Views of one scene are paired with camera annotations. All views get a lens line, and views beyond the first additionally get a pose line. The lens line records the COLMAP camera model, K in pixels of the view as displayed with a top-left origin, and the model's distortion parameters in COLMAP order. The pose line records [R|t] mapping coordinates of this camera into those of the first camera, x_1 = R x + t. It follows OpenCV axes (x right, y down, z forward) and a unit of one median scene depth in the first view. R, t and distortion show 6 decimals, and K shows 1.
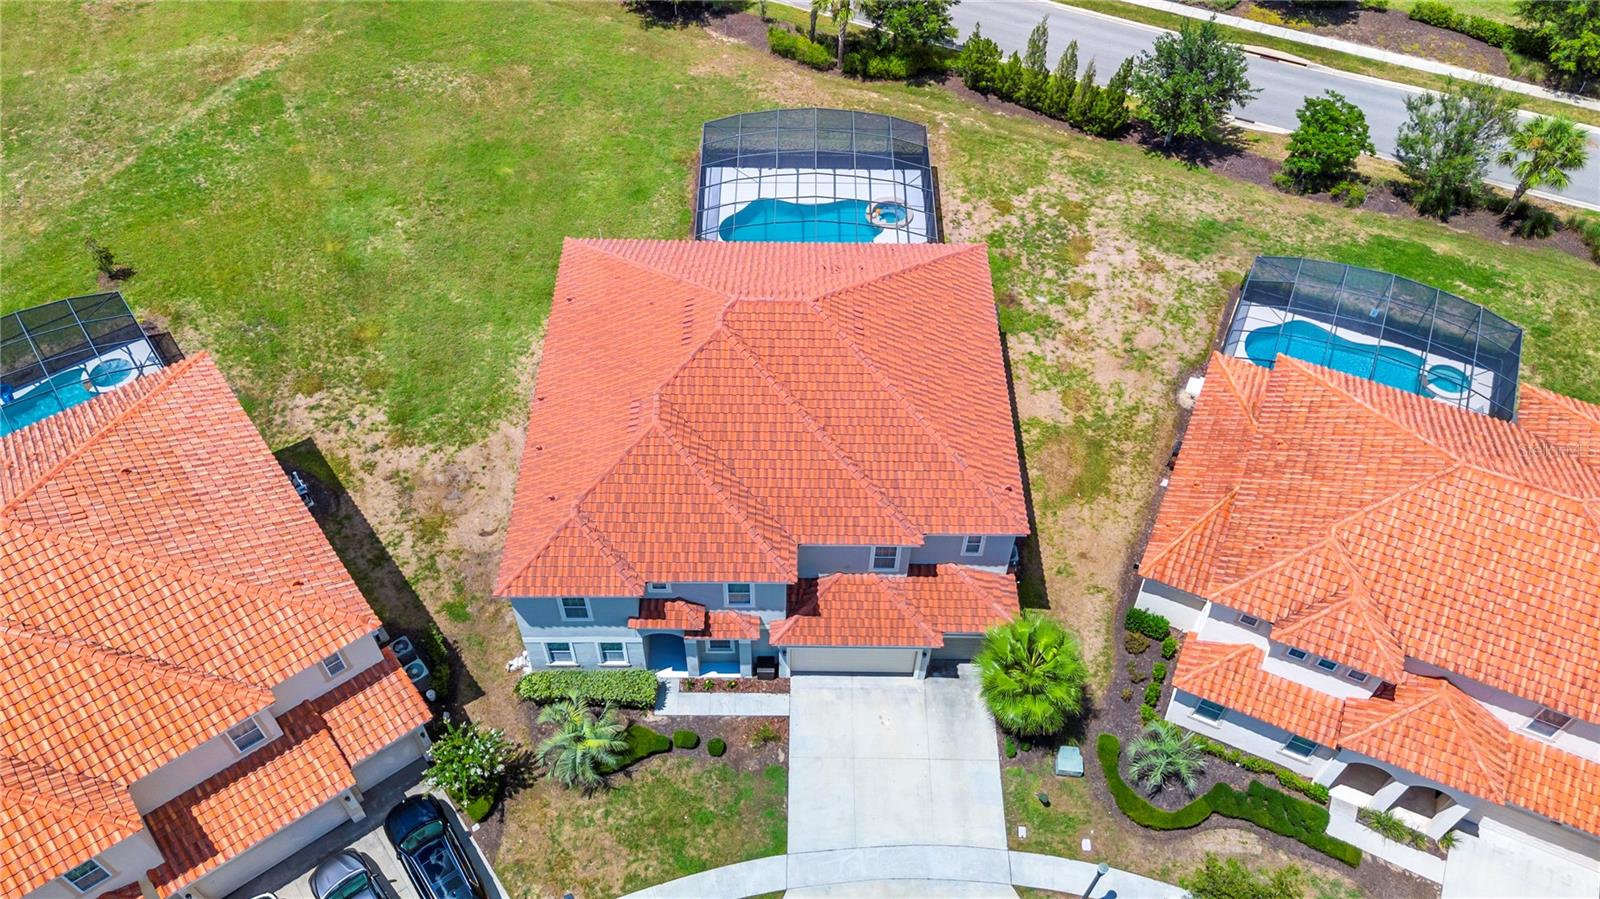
lens RADIAL K [[1174.3, 0, 795.0], [0, 1174.3, 454.8], [0, 0, 1]] dist [0.084956, -0.091793]
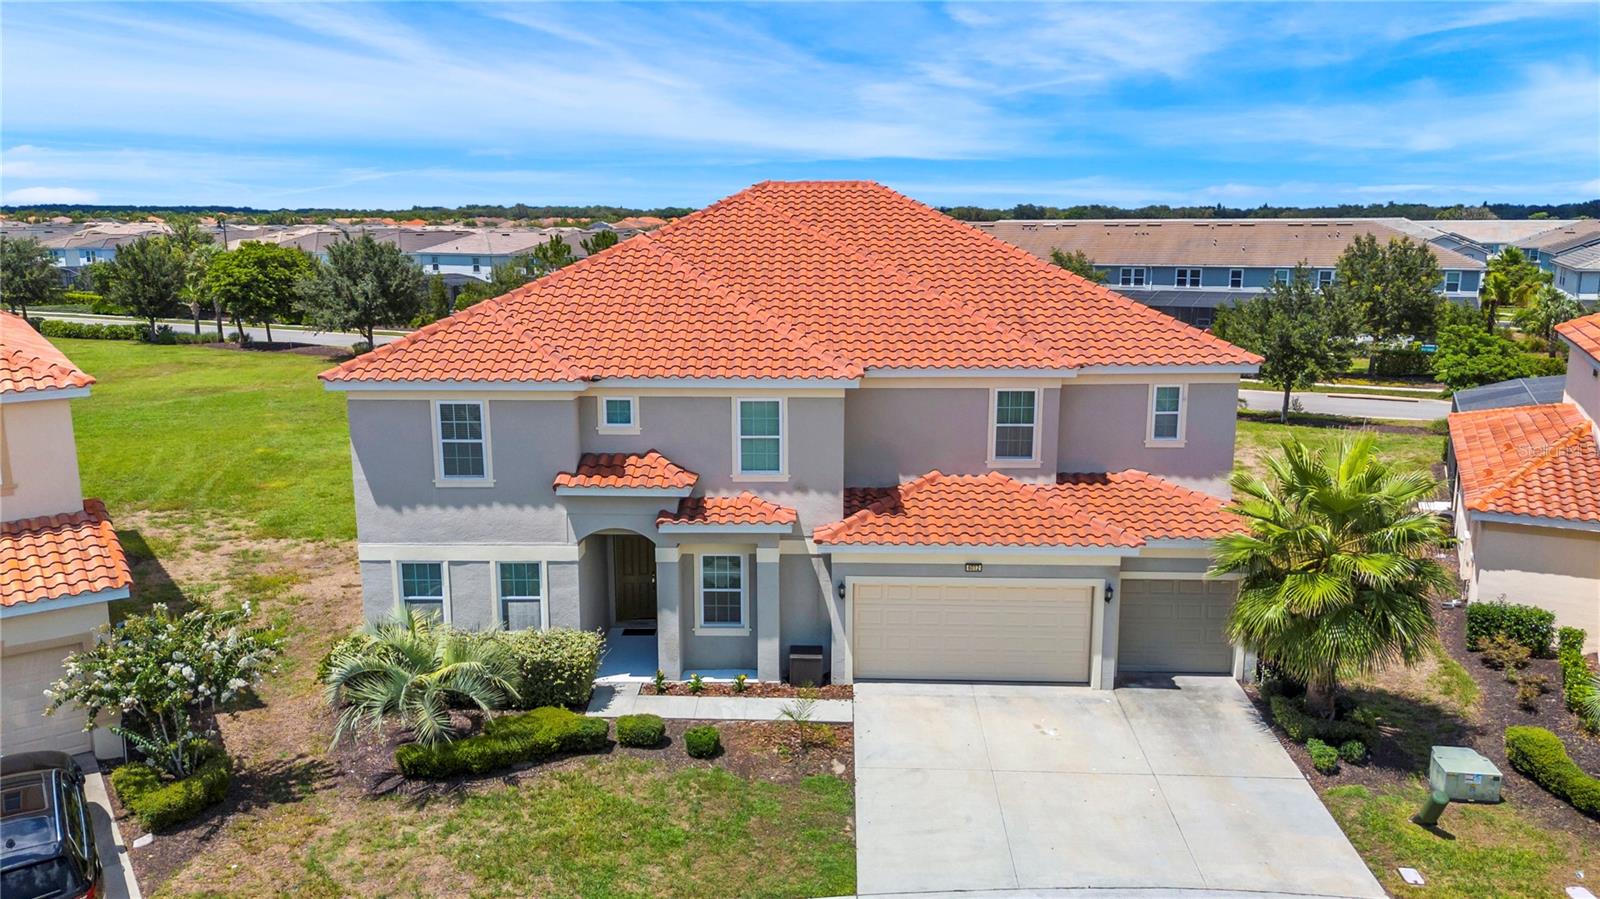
lens RADIAL K [[1174.3, 0, 795.0], [0, 1174.3, 454.8], [0, 0, 1]] dist [0.084956, -0.091793]
pose [[0.999565, -0.007520, -0.028521, -0.014541], [-0.012058, 0.778281, -0.627800, 0.453424], [0.026919, 0.627871, 0.777852, 0.545688]]
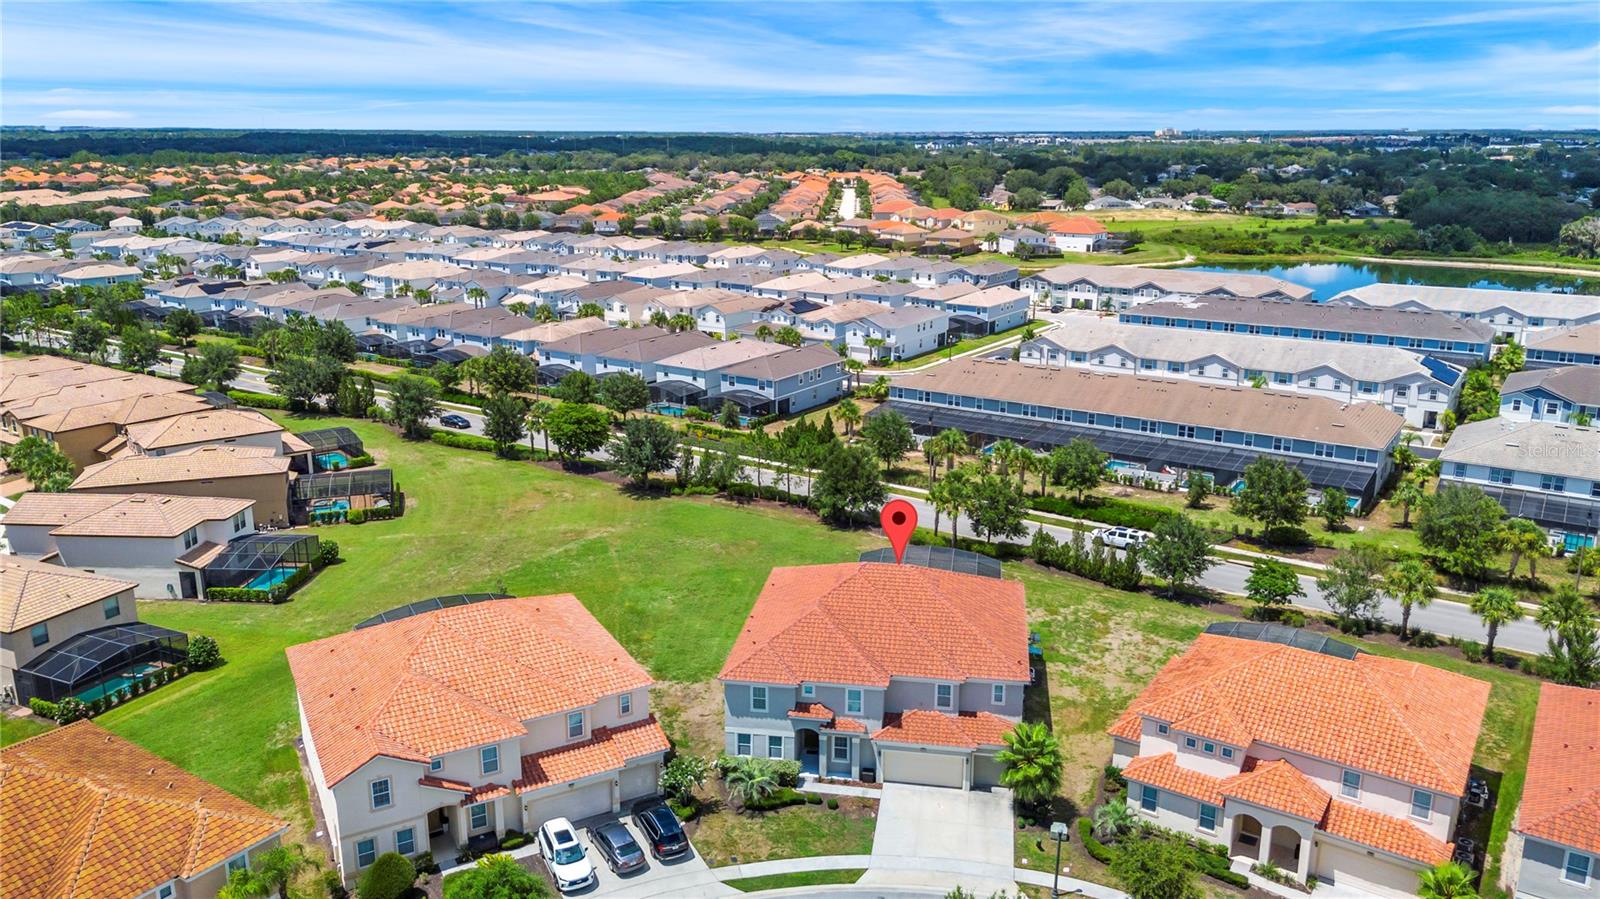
lens RADIAL K [[1174.3, 0, 795.0], [0, 1174.3, 454.8], [0, 0, 1]] dist [0.084956, -0.091793]
pose [[0.987037, 0.029599, -0.157739, 0.119886], [-0.114488, 0.818642, -0.562777, 0.758081], [0.112474, 0.573541, 0.811419, -0.567215]]
